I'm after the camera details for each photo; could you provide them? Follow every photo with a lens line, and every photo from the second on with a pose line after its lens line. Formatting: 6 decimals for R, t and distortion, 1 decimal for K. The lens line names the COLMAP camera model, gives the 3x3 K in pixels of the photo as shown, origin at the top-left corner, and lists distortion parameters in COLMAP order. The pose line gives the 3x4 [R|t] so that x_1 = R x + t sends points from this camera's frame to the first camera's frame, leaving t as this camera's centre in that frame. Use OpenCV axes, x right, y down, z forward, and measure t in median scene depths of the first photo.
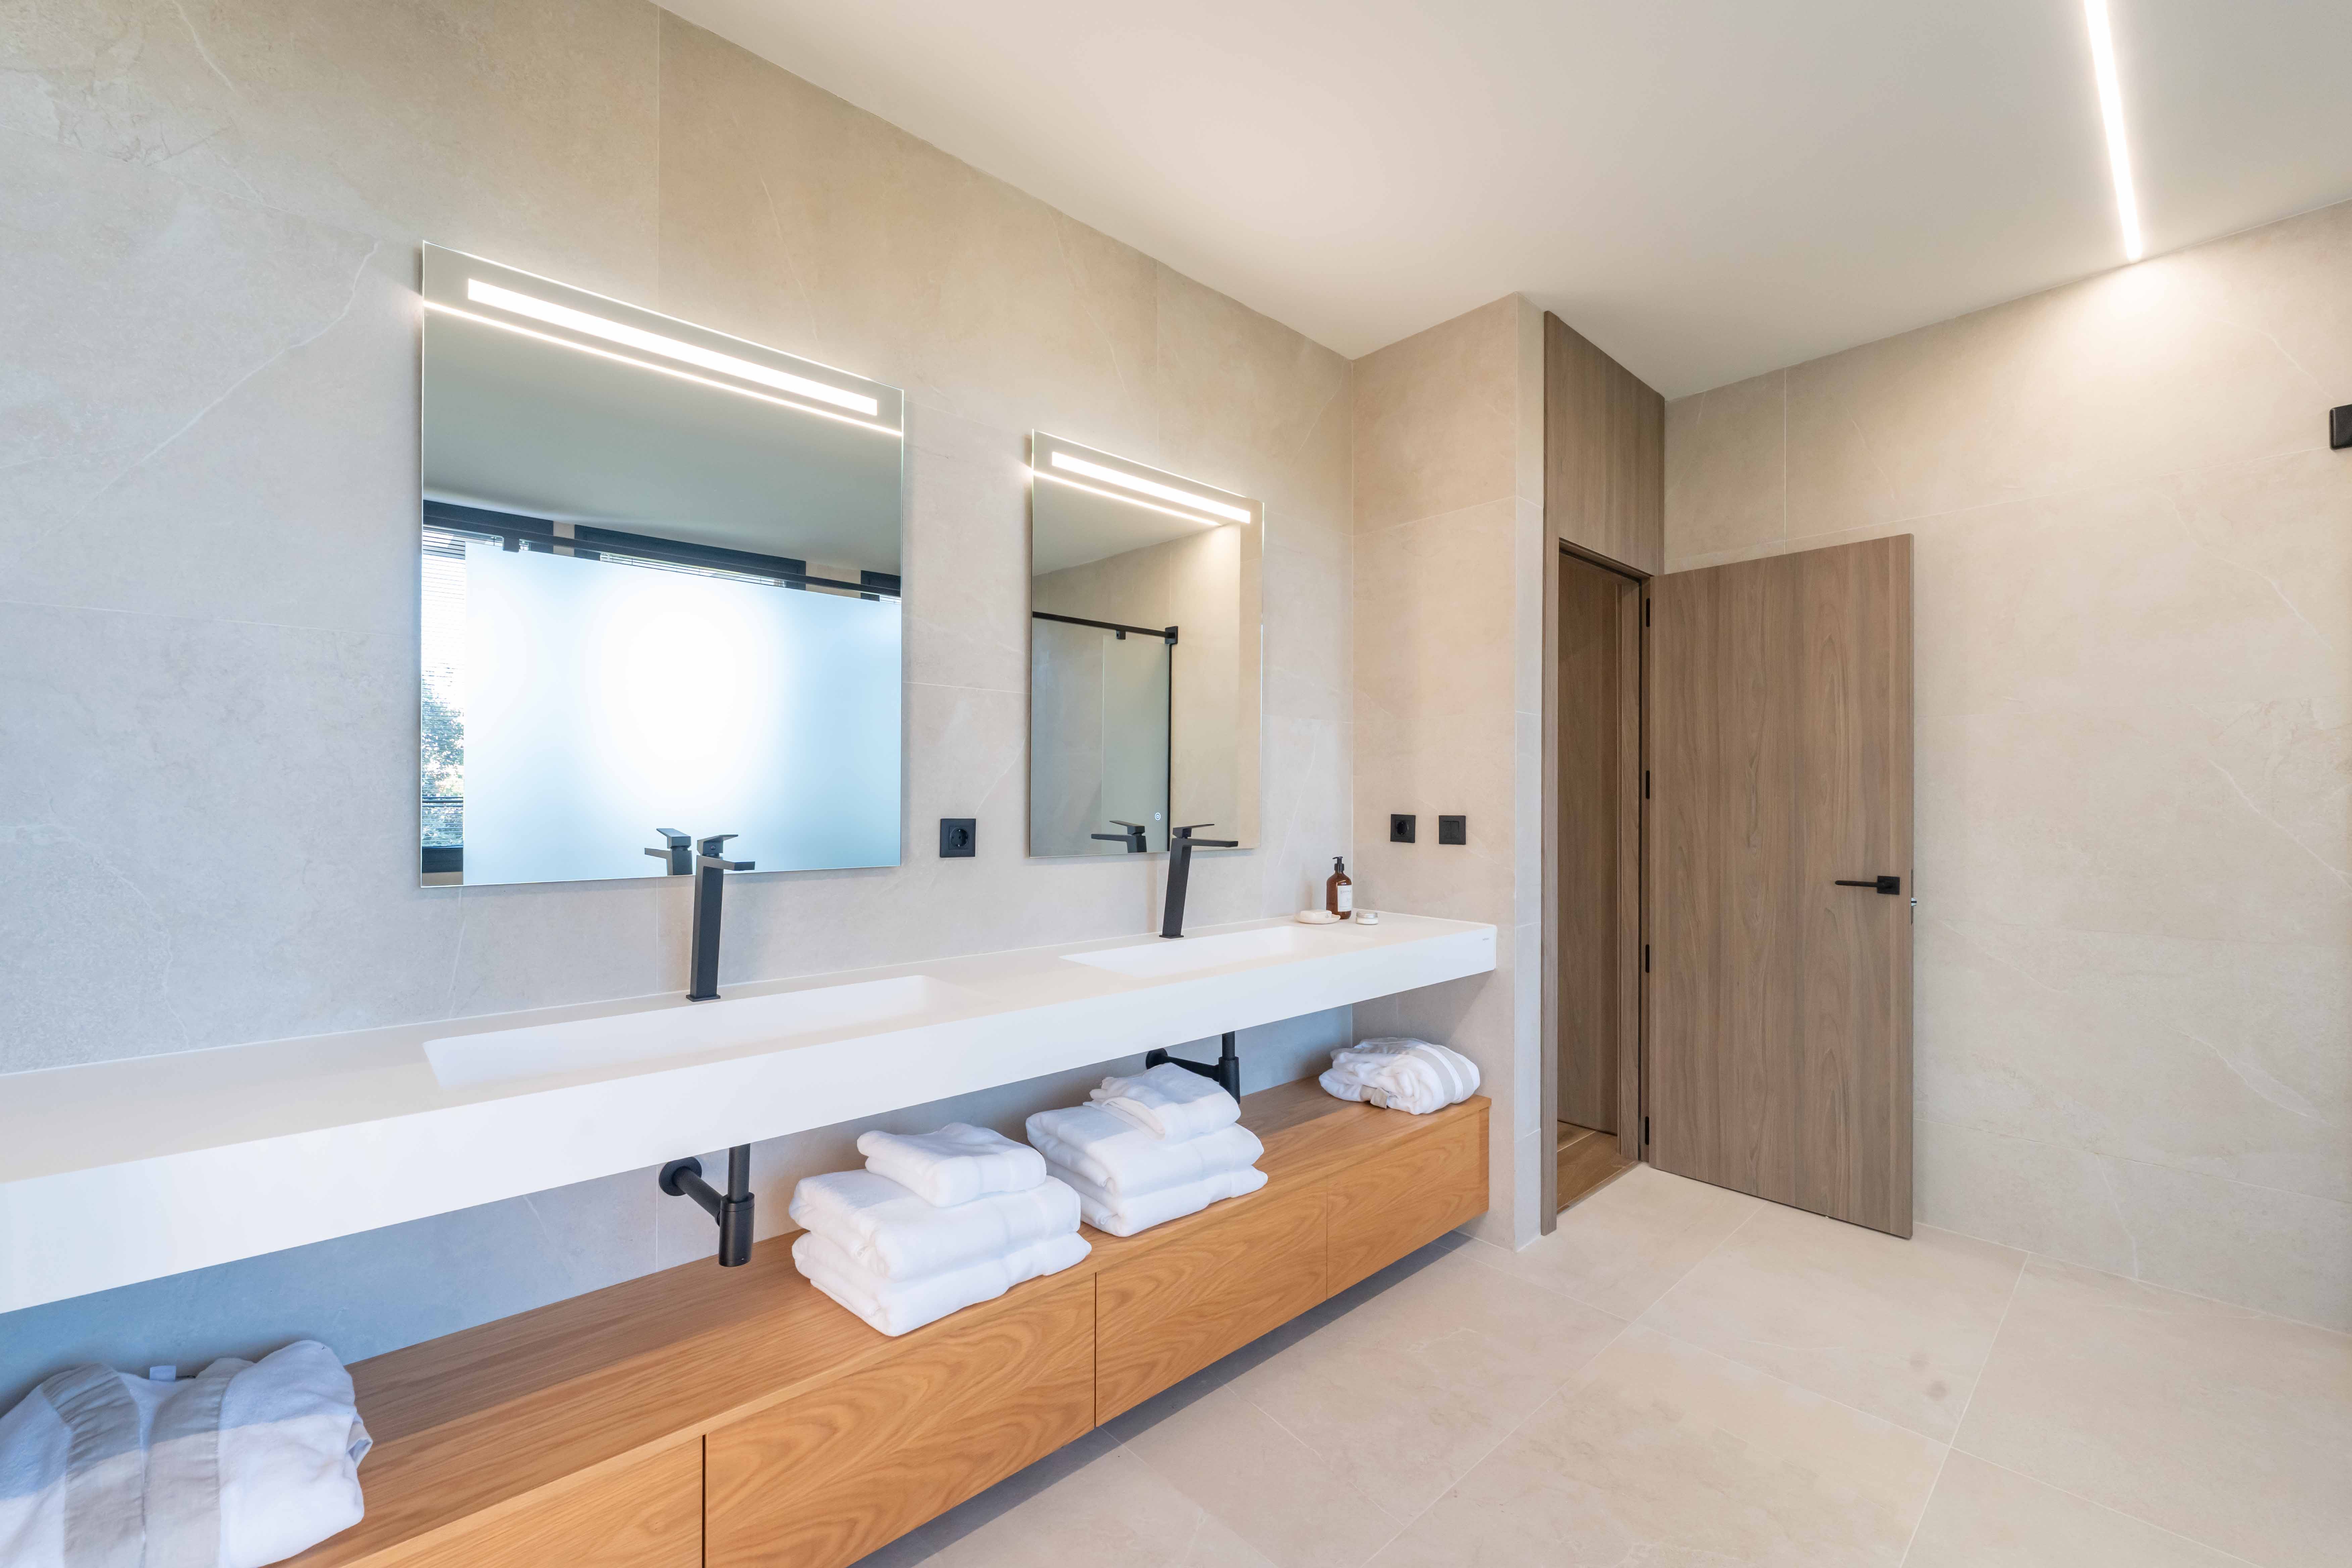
lens RADIAL K [[953.1, 0, 1176.1], [0, 953.1, 794.5], [0, 0, 1]] dist [0.000985, -0.000100]
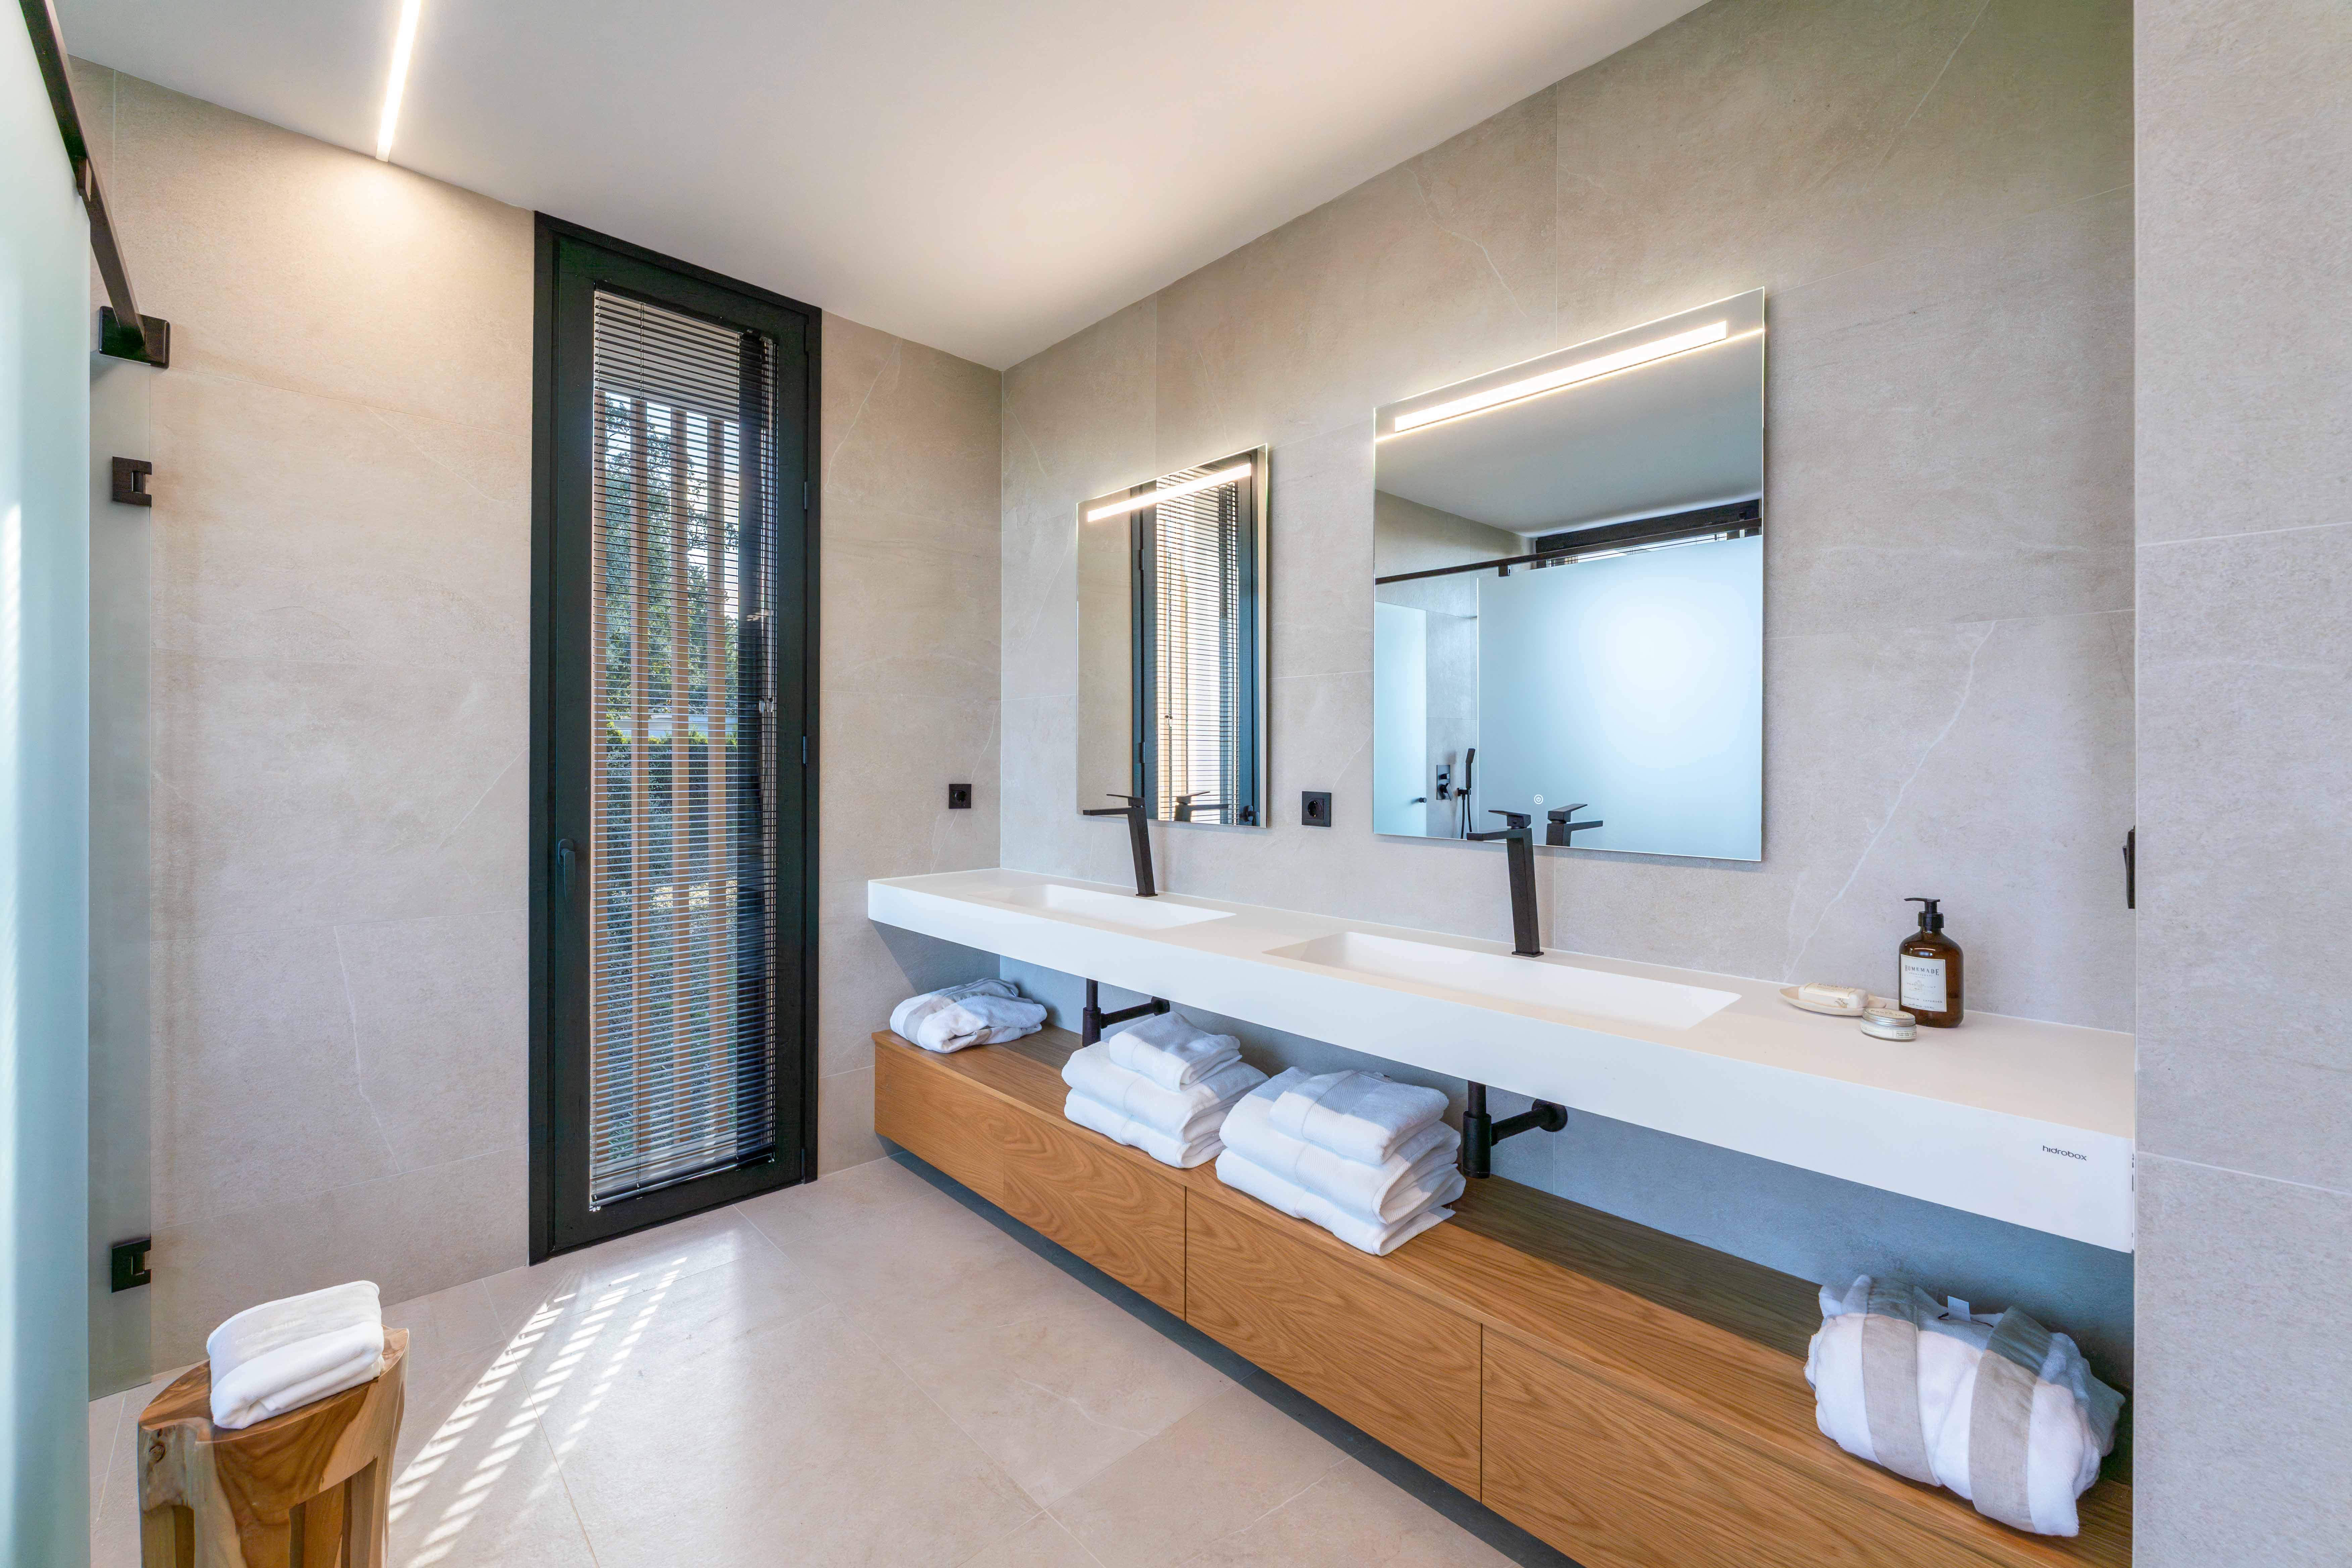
lens RADIAL K [[961.4, 0, 1182.5], [0, 961.4, 762.5], [0, 0, 1]] dist [-0.001715, -0.000188]
pose [[0.022293, -0.002813, -0.999748, 1.065689], [-0.001778, 0.999994, -0.002853, -0.006061], [0.999750, 0.001841, 0.022288, 0.961782]]
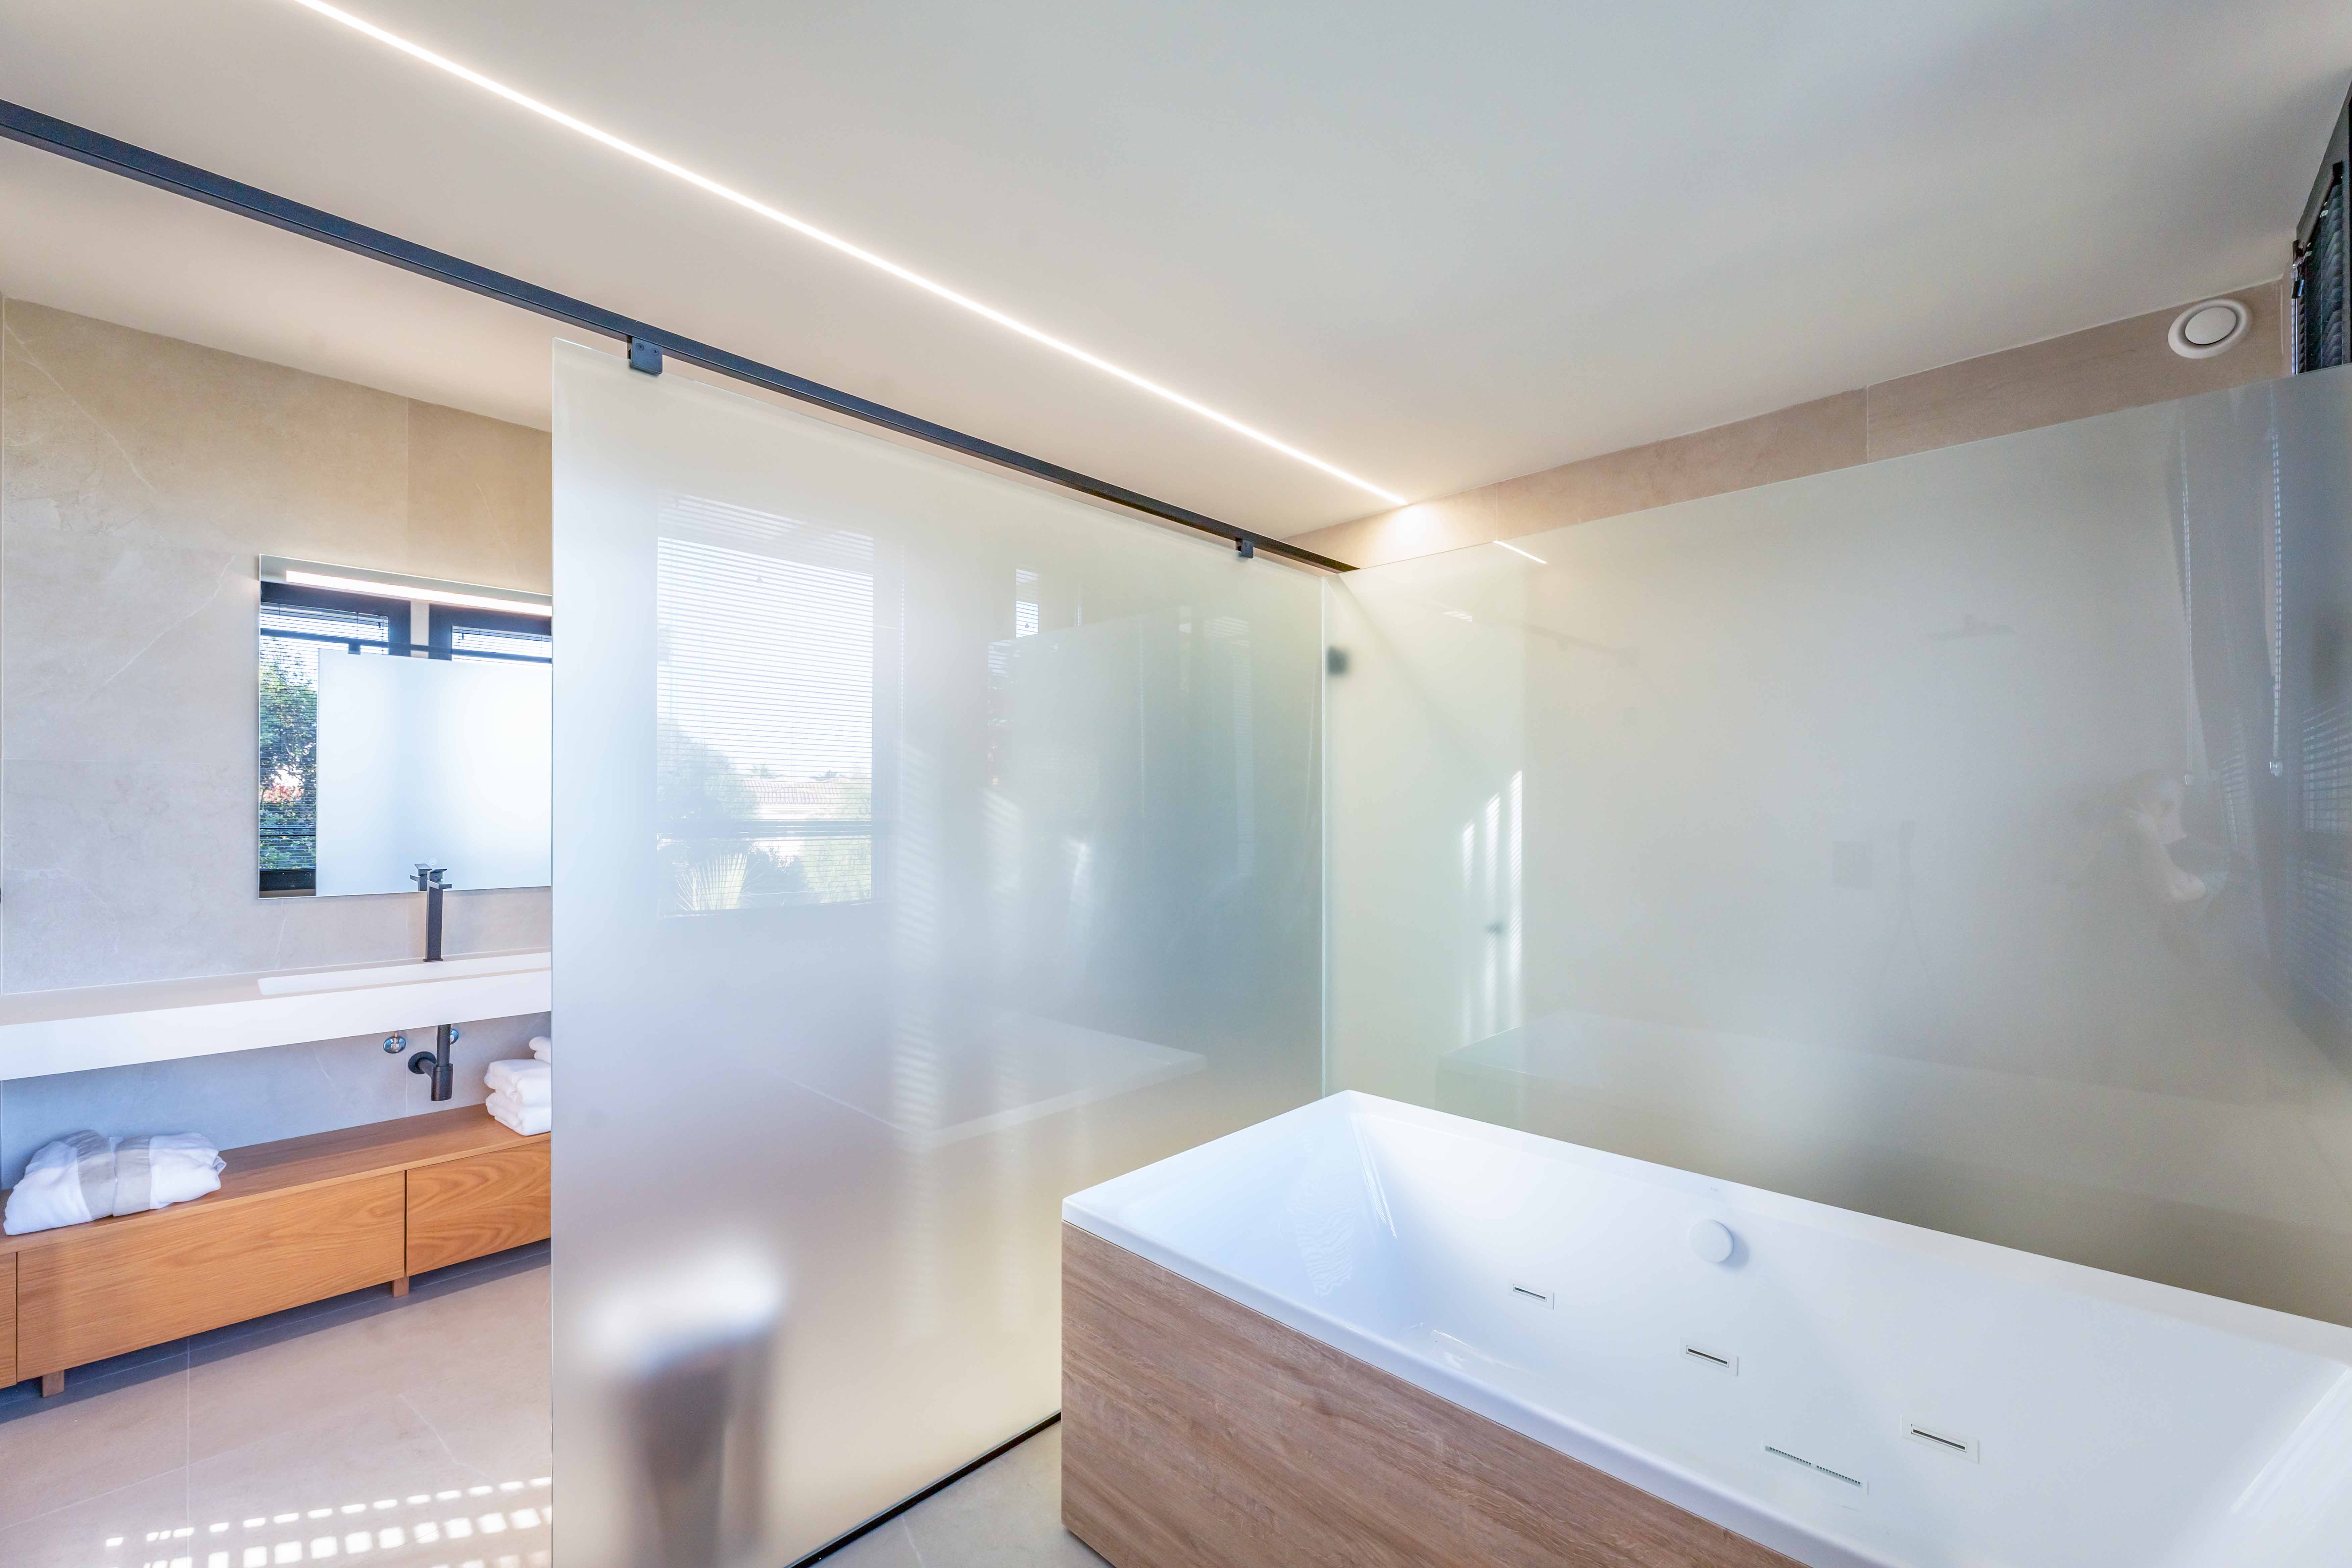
lens RADIAL K [[939.0, 0, 1174.5], [0, 939.0, 807.2], [0, 0, 1]] dist [0.001848, 0.000808]
pose [[0.997979, 0.001444, 0.063534, 0.723407], [-0.001605, 0.999996, 0.002491, -0.073569], [-0.063530, -0.002588, 0.997977, -0.783588]]
